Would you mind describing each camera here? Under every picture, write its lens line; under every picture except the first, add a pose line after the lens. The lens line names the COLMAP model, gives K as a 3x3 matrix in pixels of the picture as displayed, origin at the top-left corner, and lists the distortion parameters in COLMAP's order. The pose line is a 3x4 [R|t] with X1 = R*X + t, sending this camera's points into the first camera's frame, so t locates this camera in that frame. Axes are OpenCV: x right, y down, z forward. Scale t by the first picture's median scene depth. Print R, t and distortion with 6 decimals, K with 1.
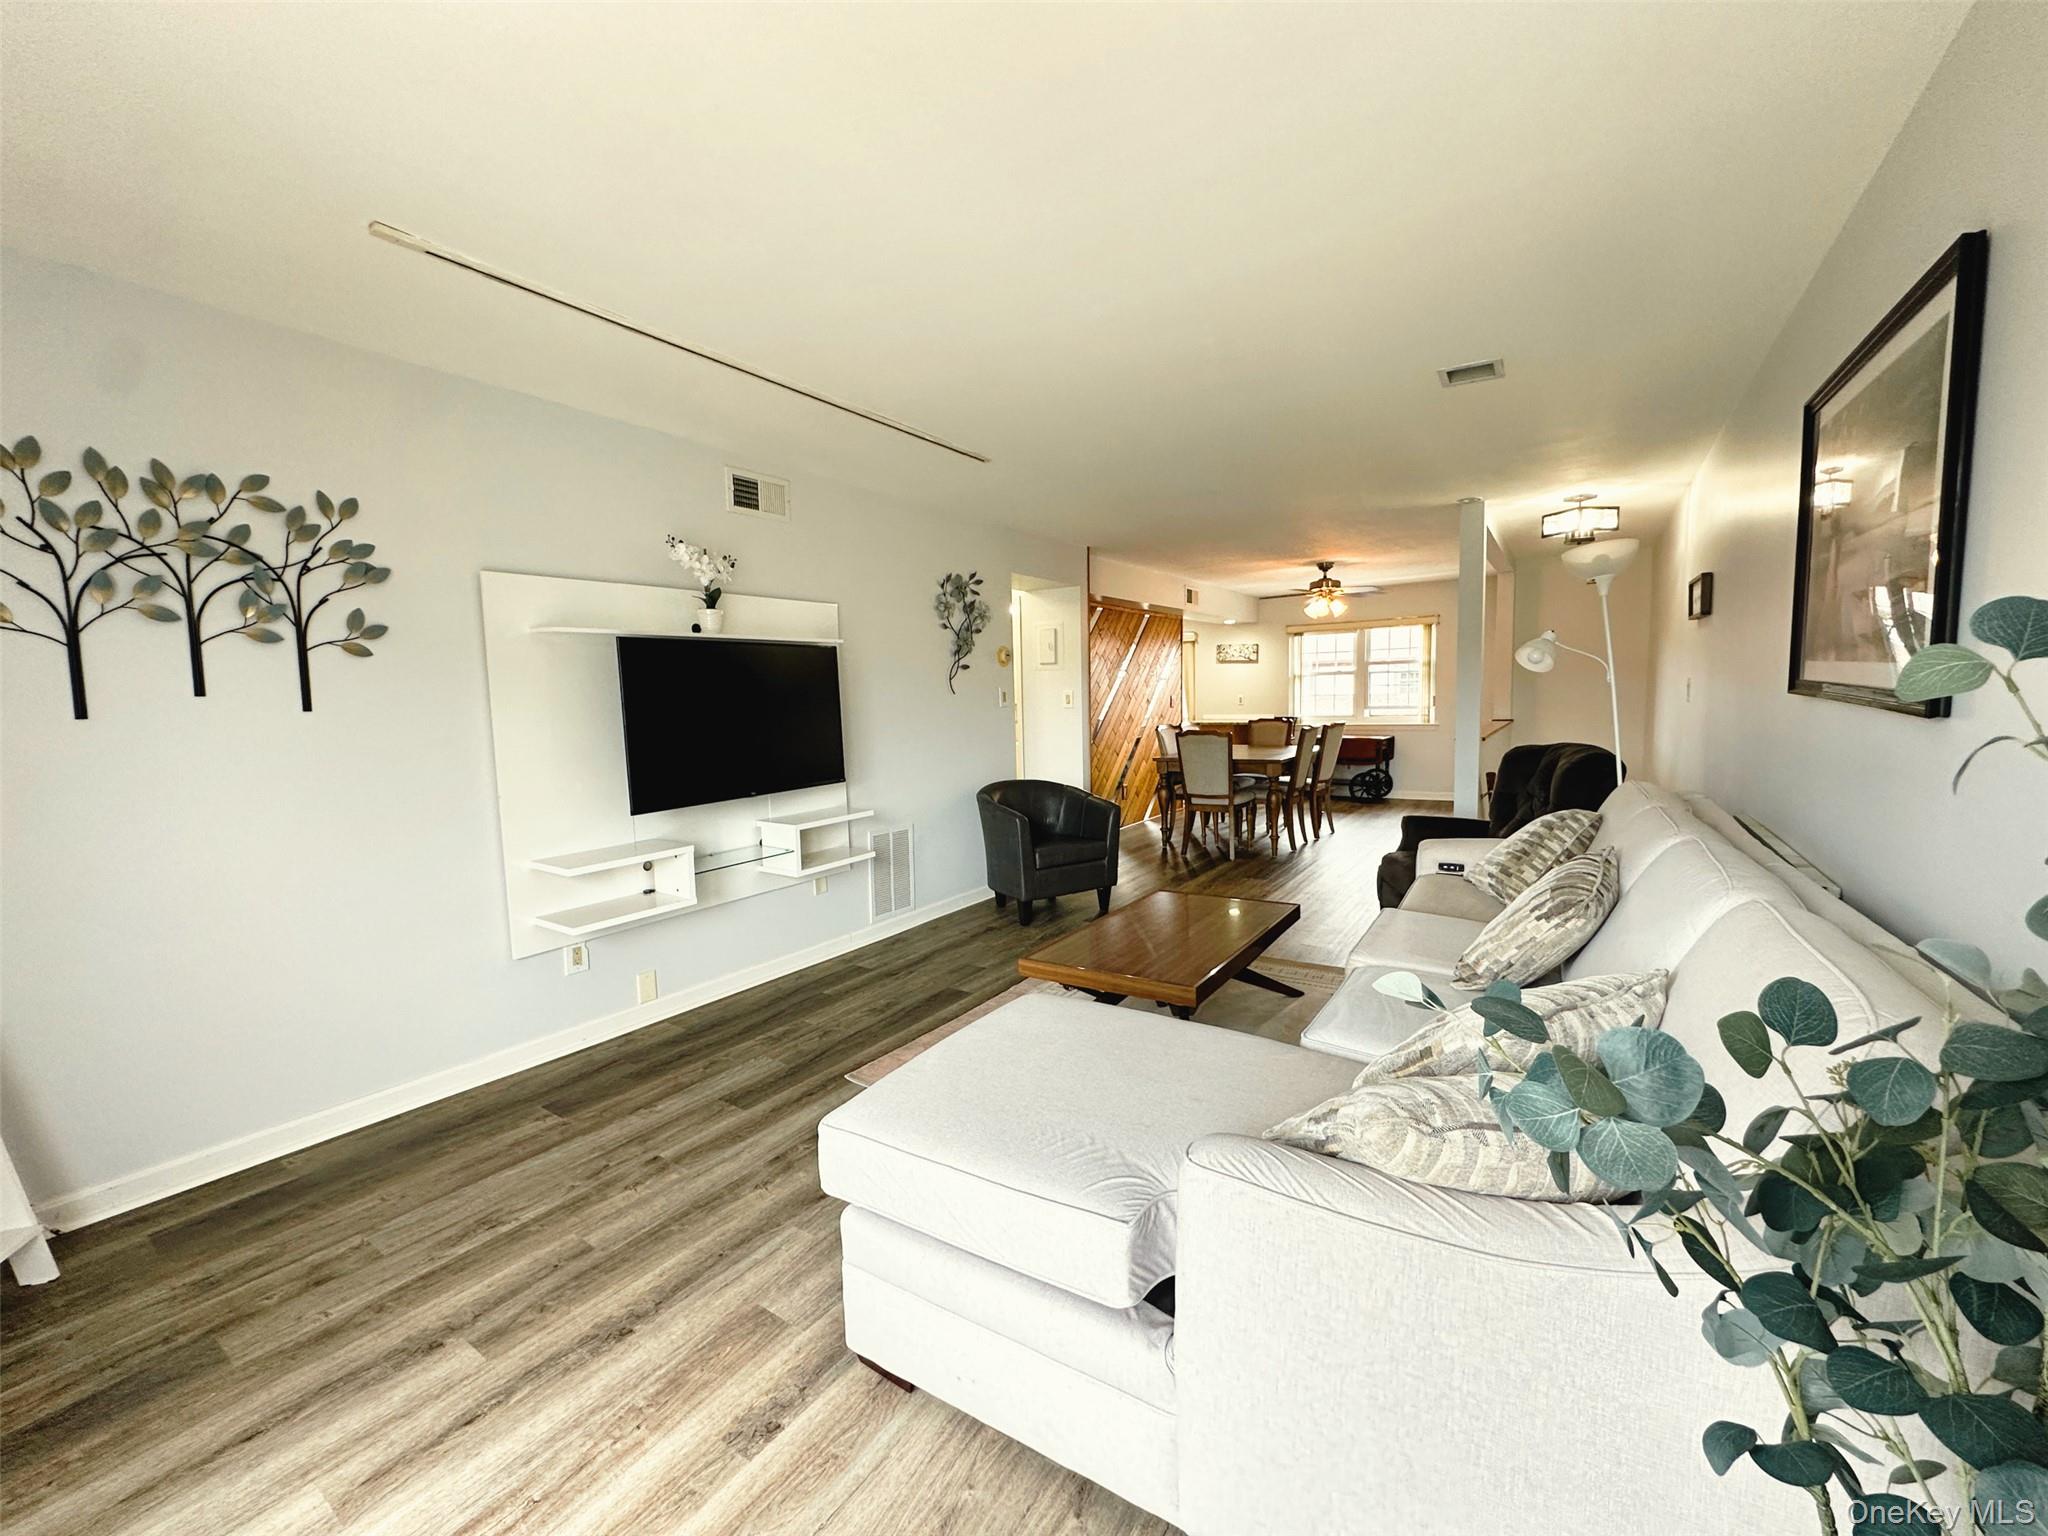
lens RADIAL K [[826.2, 0, 1008.9], [0, 826.2, 766.1], [0, 0, 1]] dist [-0.008308, 0.000093]
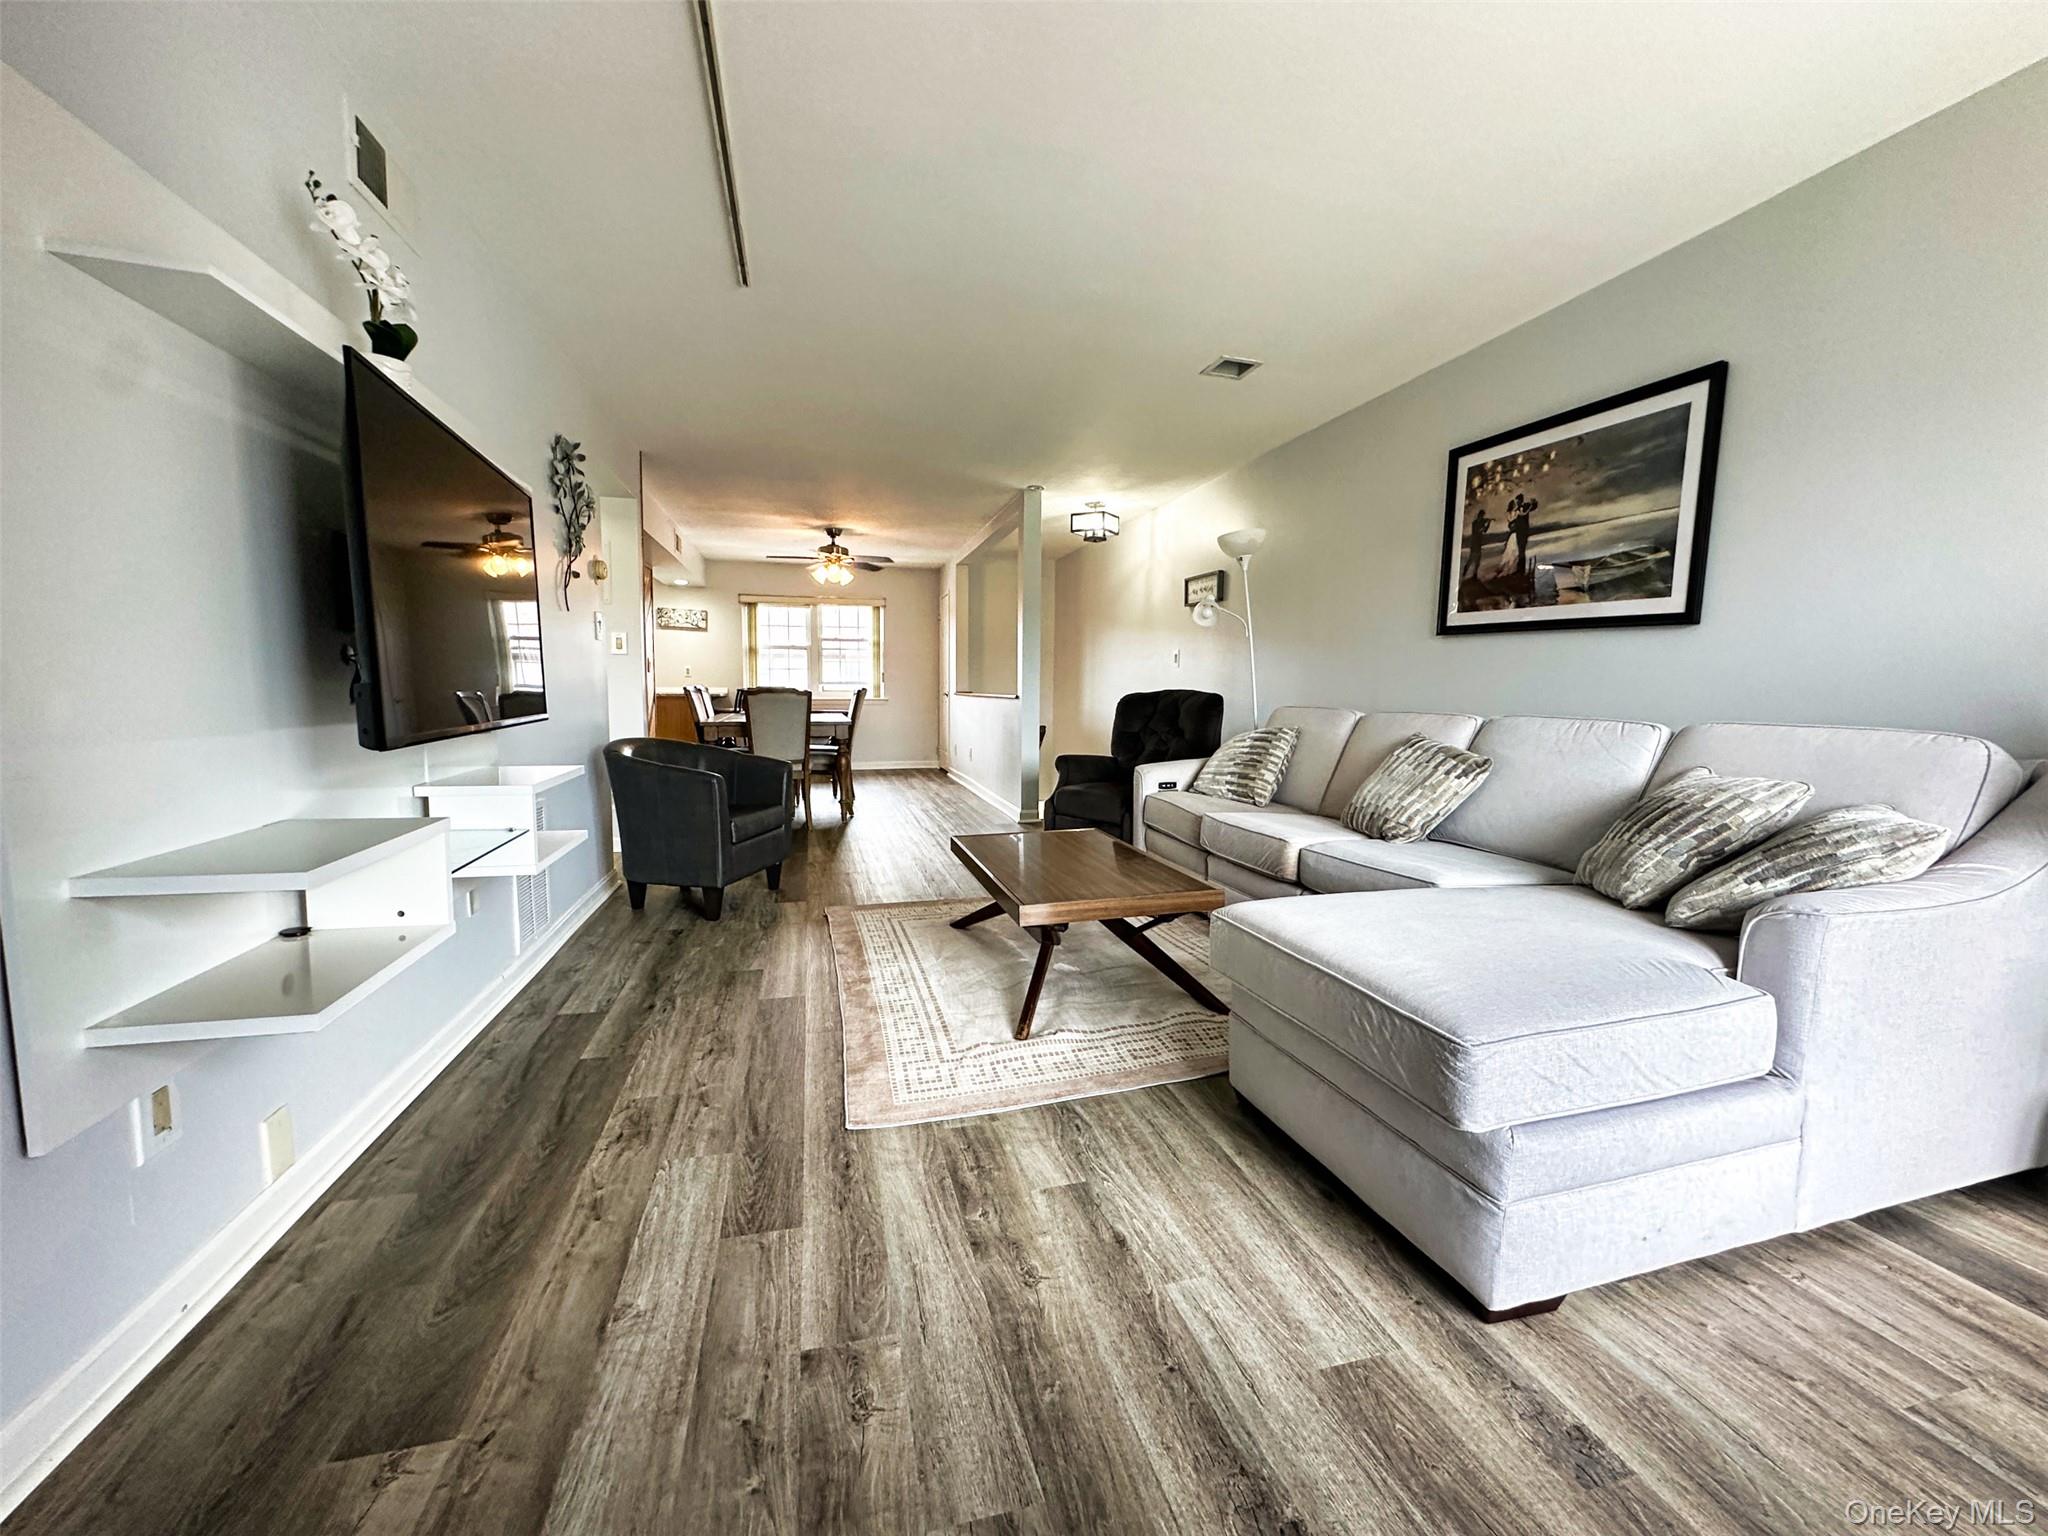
lens RADIAL K [[826.2, 0, 1030.7], [0, 826.2, 770.0], [0, 0, 1]] dist [-0.008308, 0.000093]
pose [[0.649733, -0.044681, 0.758848, -0.238614], [0.040606, 0.998886, 0.024047, 0.031009], [-0.759077, 0.015190, 0.650823, 0.180236]]
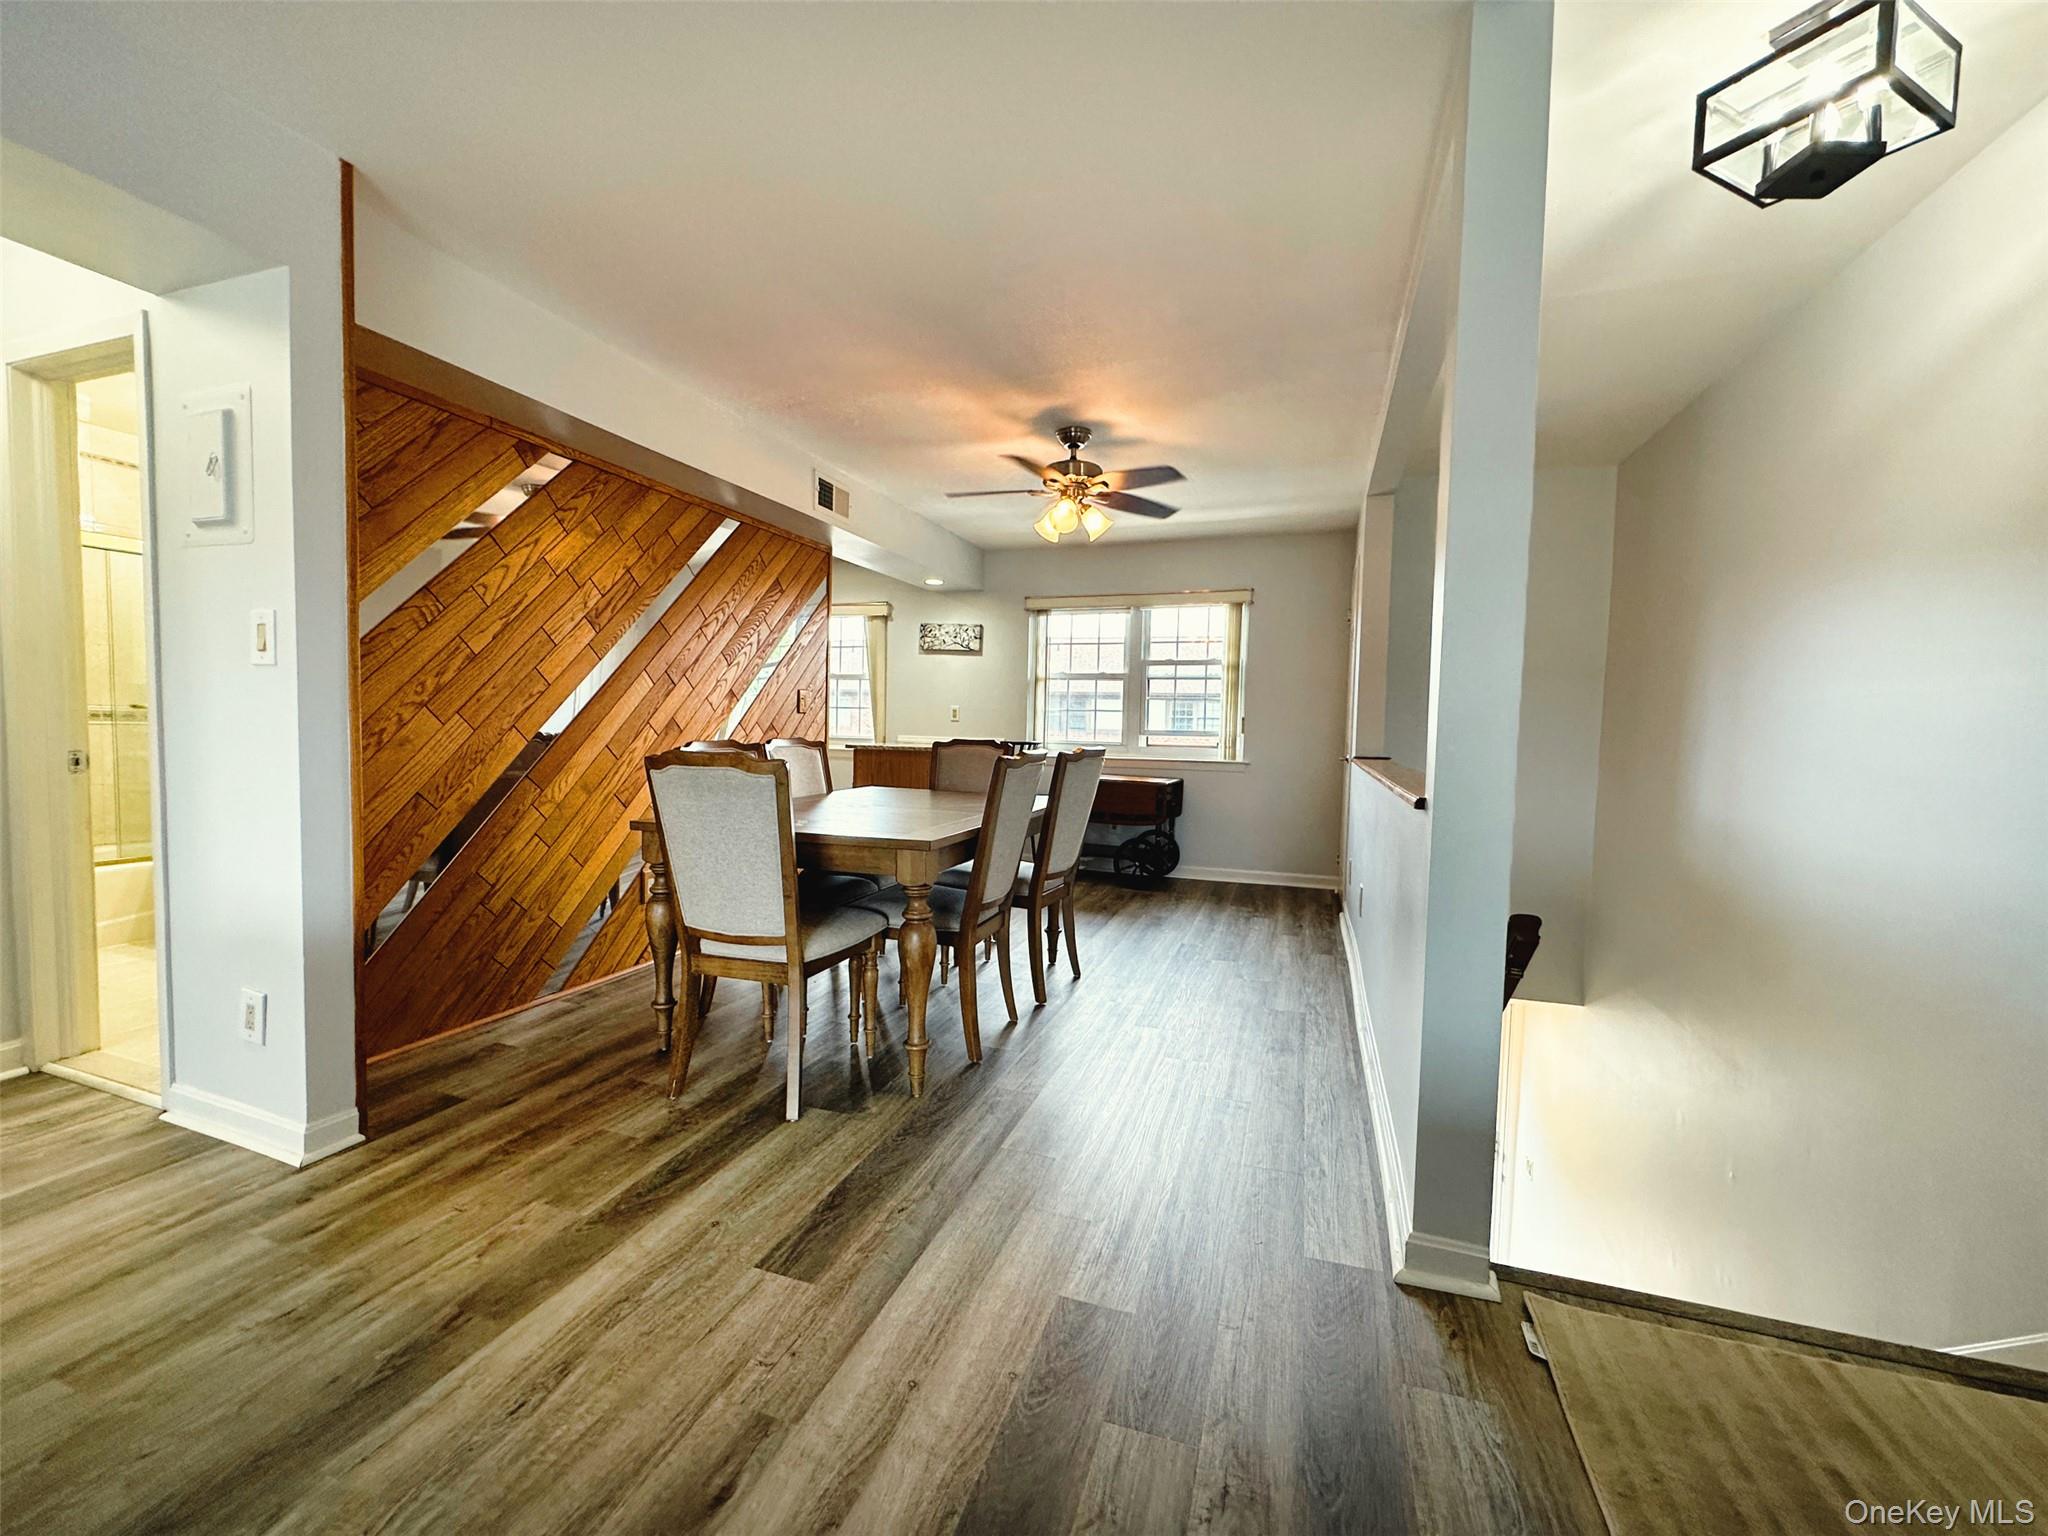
lens RADIAL K [[826.2, 0, 1022.4], [0, 826.2, 778.8], [0, 0, 1]] dist [-0.008308, 0.000093]
pose [[0.963195, 0.027445, 0.267399, 0.234288], [-0.020930, 0.999411, -0.027184, -0.021782], [-0.267987, 0.020587, 0.963202, 0.550903]]
